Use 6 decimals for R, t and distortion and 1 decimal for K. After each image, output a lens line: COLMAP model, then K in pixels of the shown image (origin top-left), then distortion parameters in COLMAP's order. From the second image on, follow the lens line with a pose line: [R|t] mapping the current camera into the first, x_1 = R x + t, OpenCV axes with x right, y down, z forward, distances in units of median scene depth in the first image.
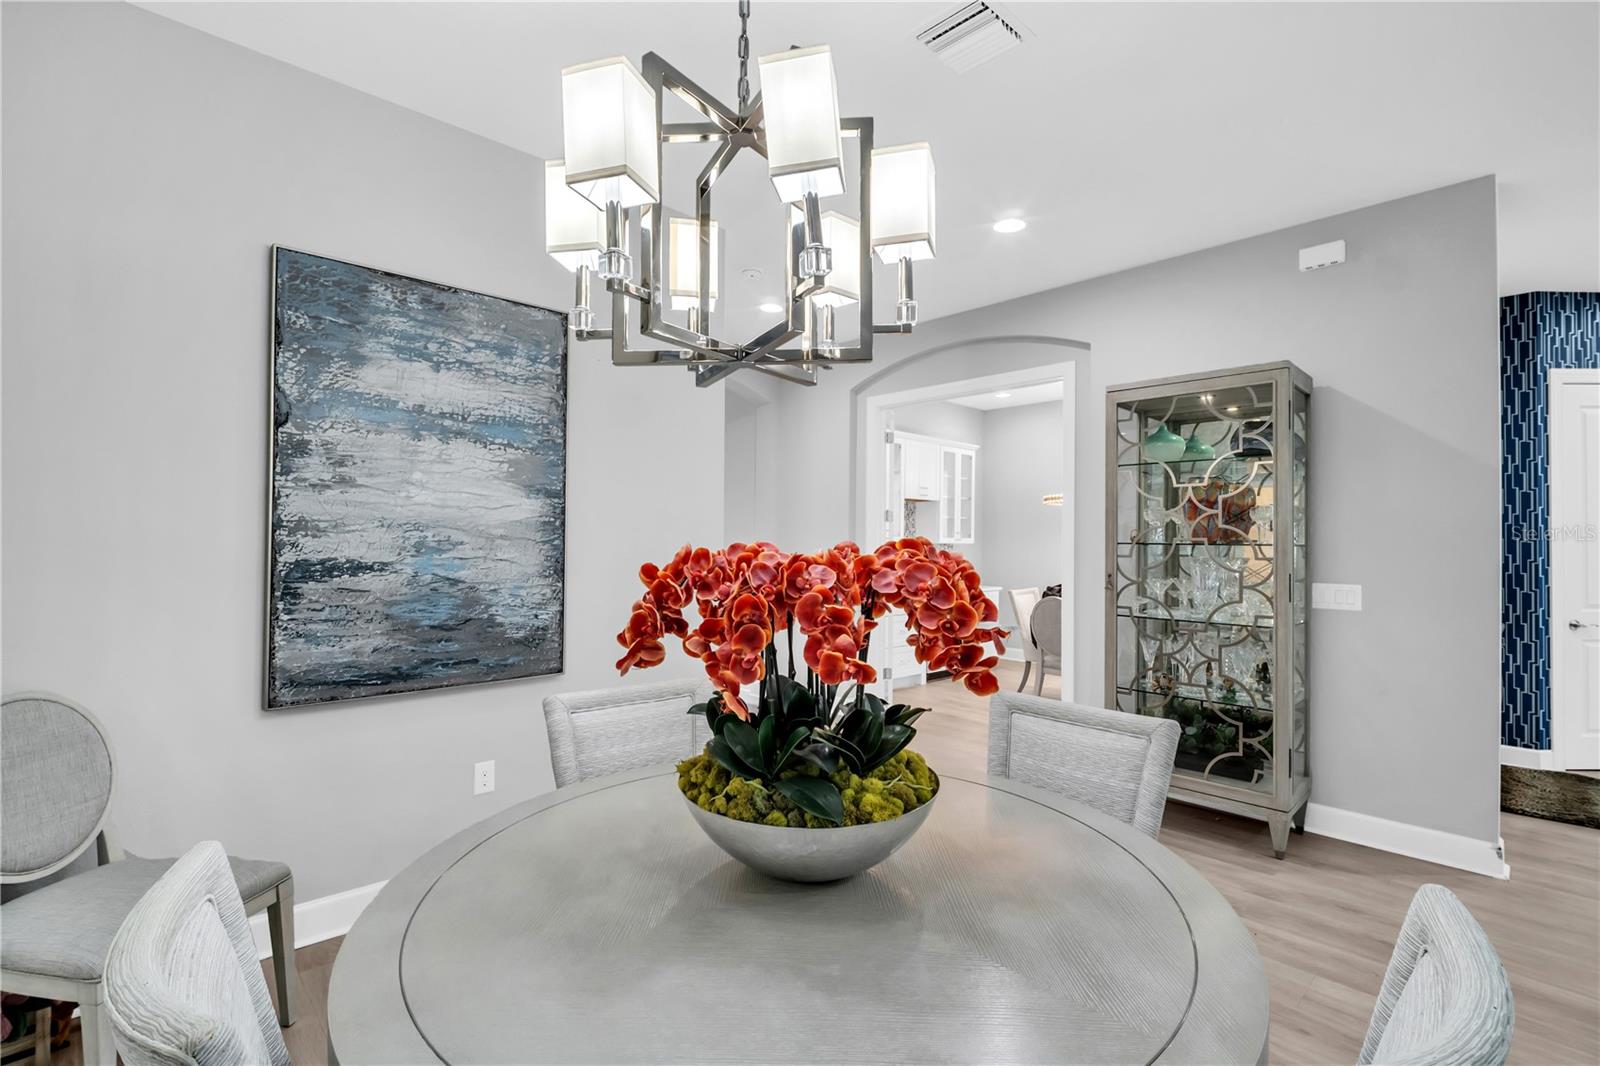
lens RADIAL K [[731.6, 0, 791.5], [0, 731.6, 533.0], [0, 0, 1]] dist [0.001021, -0.004483]
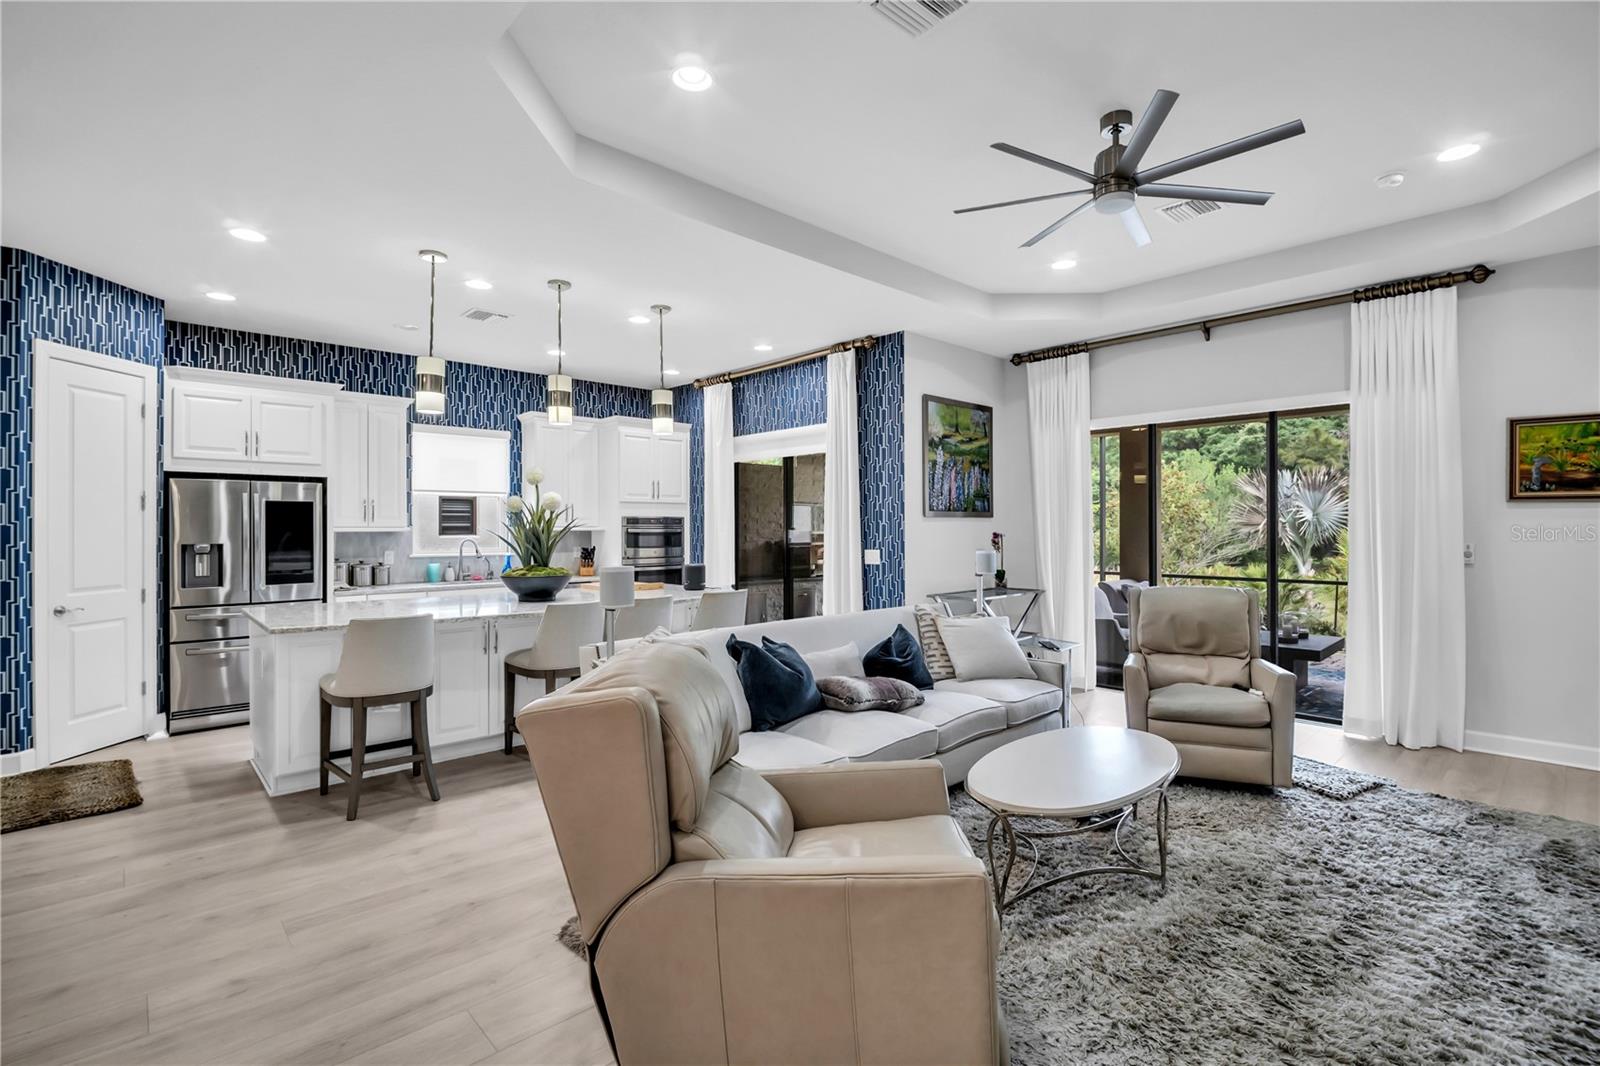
lens RADIAL K [[734.5, 0, 813.6], [0, 734.5, 524.6], [0, 0, 1]] dist [-0.001335, -0.004696]
pose [[0.001731, -0.001793, 0.999997, 0.186184], [-0.010427, 0.999944, 0.001810, 0.000290], [-0.999944, -0.010430, 0.001712, 0.007795]]
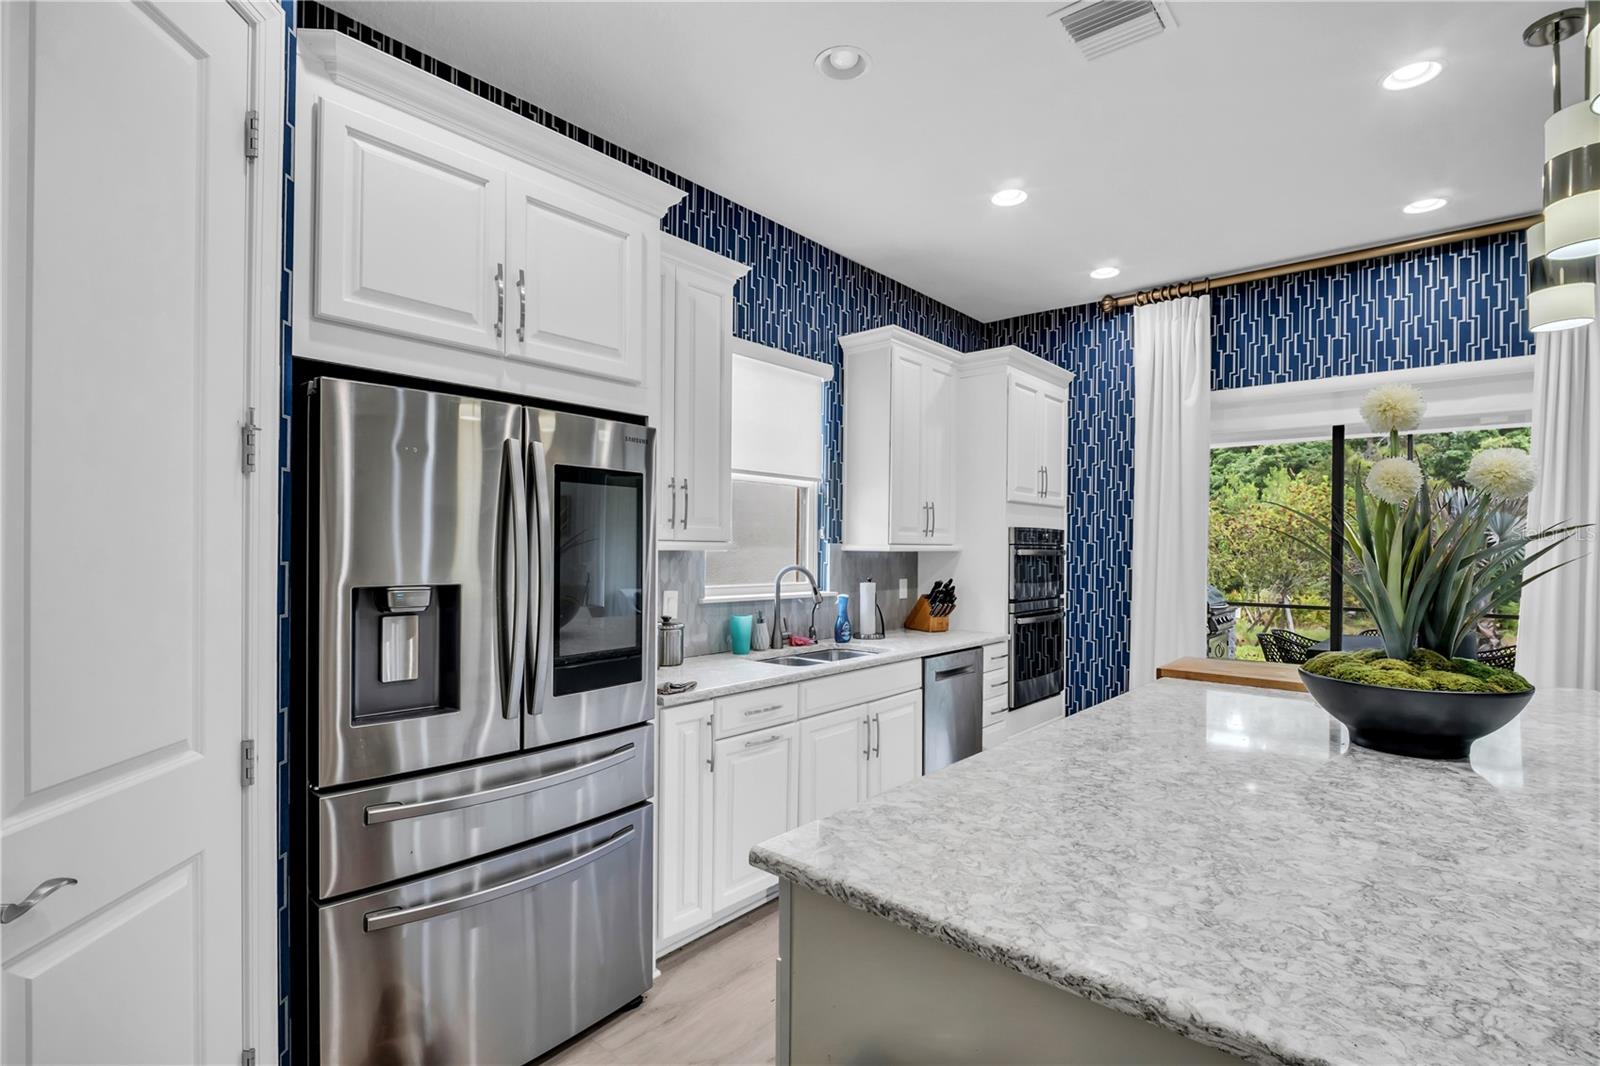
lens RADIAL K [[748.5, 0, 807.2], [0, 748.5, 551.7], [0, 0, 1]] dist [0.000732, -0.004830]
pose [[-0.089262, -0.018496, 0.995836, 1.368388], [-0.028339, 0.999470, 0.016024, 0.020820], [-0.995605, -0.026790, -0.089739, 1.264792]]
